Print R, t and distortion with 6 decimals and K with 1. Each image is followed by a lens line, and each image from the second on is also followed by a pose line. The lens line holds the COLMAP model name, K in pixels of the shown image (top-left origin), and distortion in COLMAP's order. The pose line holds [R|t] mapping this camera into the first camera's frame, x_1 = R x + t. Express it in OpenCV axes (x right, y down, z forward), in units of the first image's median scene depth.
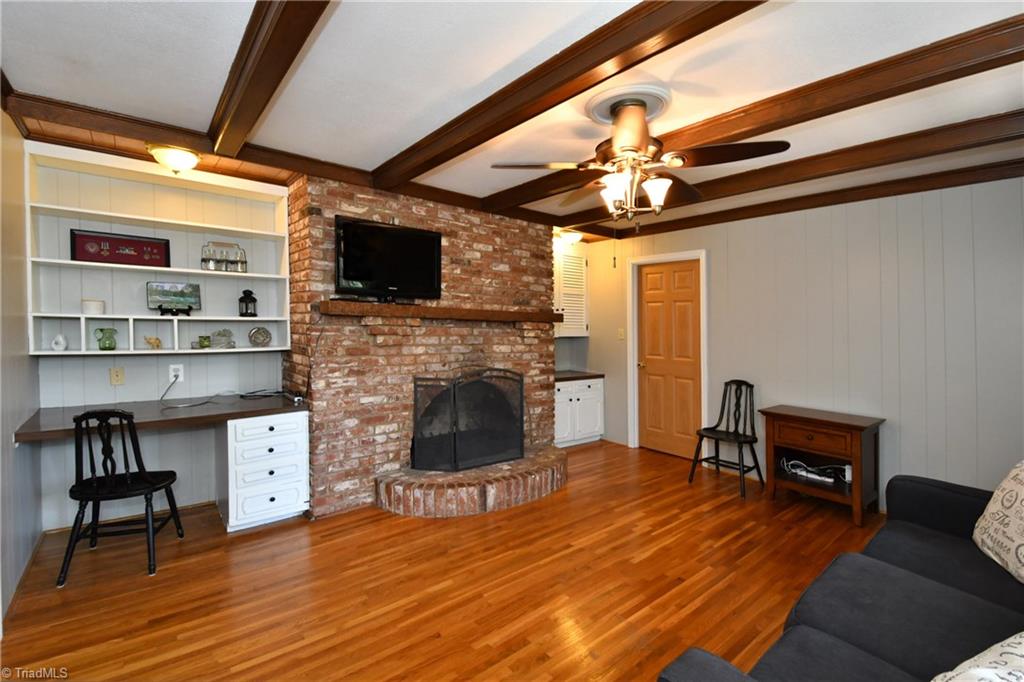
lens RADIAL K [[459.8, 0, 508.9], [0, 459.8, 331.2], [0, 0, 1]] dist [0.032268, -0.038408]
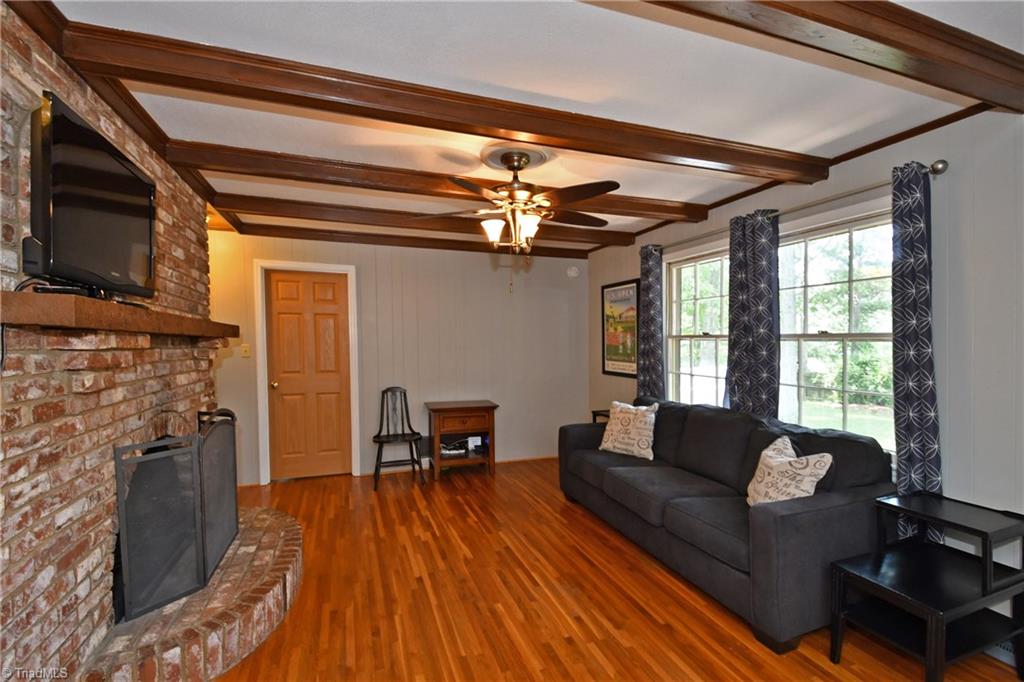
lens RADIAL K [[463.3, 0, 514.7], [0, 463.3, 343.2], [0, 0, 1]] dist [-0.000923, -0.013341]
pose [[0.324309, -0.023391, 0.945662, -0.568173], [0.023409, 0.999587, 0.016697, -0.016106], [-0.945662, 0.016722, 0.324722, 0.428255]]
